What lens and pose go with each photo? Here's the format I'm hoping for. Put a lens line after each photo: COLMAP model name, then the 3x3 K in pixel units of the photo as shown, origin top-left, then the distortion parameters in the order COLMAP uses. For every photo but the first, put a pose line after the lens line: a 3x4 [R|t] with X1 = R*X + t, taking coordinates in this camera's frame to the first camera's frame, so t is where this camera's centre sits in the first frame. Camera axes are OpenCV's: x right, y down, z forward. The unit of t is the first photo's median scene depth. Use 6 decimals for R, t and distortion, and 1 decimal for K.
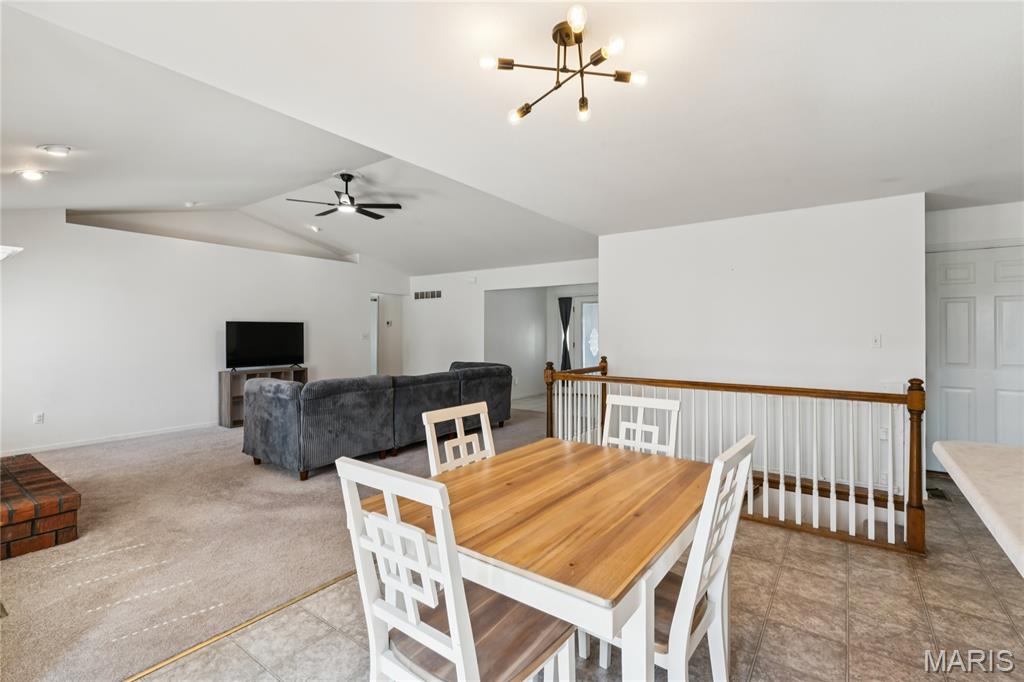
lens RADIAL K [[462.0, 0, 512.7], [0, 462.0, 332.7], [0, 0, 1]] dist [-0.005825, 0.001744]
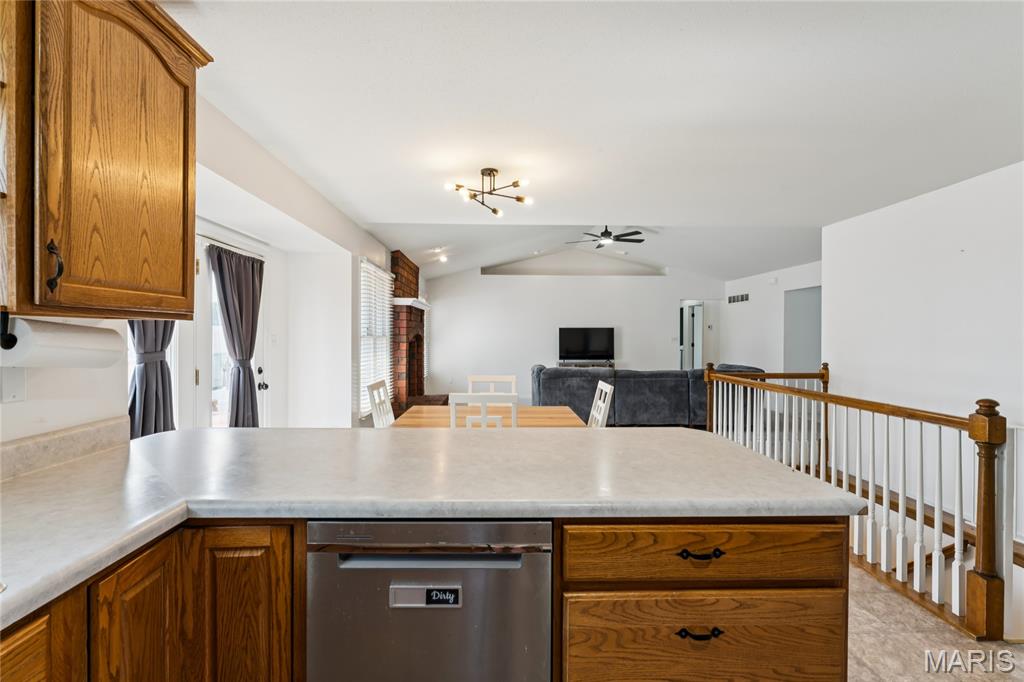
lens RADIAL K [[462.0, 0, 508.8], [0, 462.0, 339.0], [0, 0, 1]] dist [-0.005825, 0.001744]
pose [[0.610469, 0.007724, -0.792003, 0.502136], [-0.002977, 0.999968, 0.007458, 0.000623], [0.792035, -0.002195, 0.610472, -0.022323]]
